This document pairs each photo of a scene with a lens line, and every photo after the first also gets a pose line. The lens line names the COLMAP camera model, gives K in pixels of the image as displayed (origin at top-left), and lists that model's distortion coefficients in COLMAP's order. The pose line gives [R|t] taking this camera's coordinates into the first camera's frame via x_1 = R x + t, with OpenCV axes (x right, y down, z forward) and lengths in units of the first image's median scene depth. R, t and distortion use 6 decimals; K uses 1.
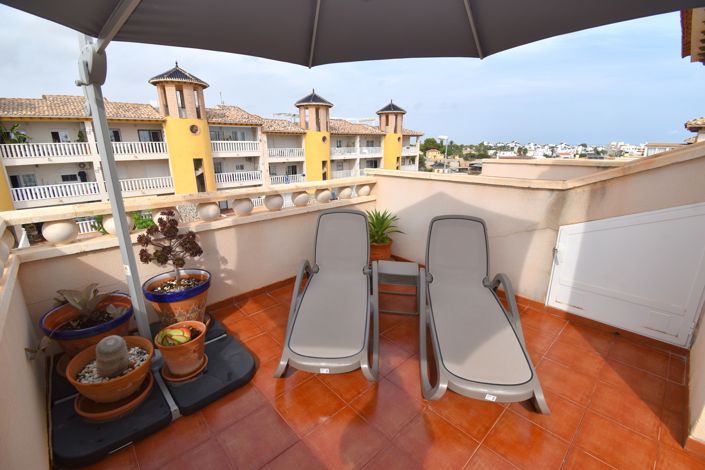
lens RADIAL K [[309.3, 0, 354.9], [0, 309.3, 234.1], [0, 0, 1]] dist [0.021666, -0.026776]
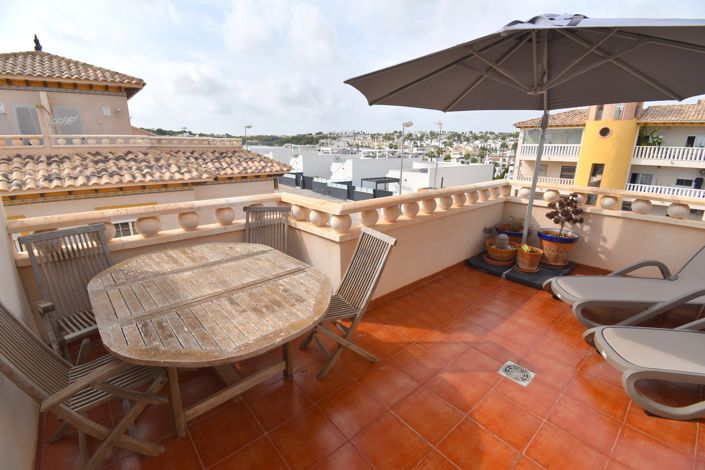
lens RADIAL K [[309.3, 0, 354.9], [0, 309.3, 234.1], [0, 0, 1]] dist [0.021666, -0.026776]
pose [[-0.038595, 0.277087, -0.960069, 0.110810], [-0.282969, 0.918426, 0.276444, -0.000461], [0.958352, 0.282340, 0.042960, -0.015147]]
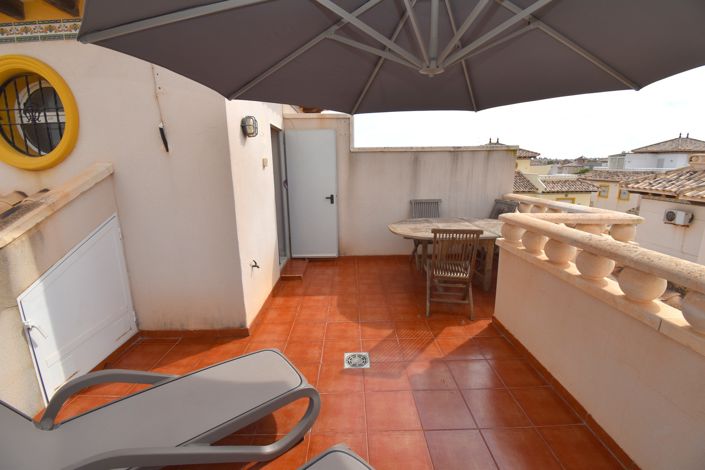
lens RADIAL K [[309.3, 0, 354.9], [0, 309.3, 234.1], [0, 0, 1]] dist [0.021666, -0.026776]
pose [[-0.741560, -0.132432, 0.657686, -0.034241], [0.198500, 0.893119, 0.403654, -0.030048], [-0.640848, 0.429884, -0.636013, 0.097763]]
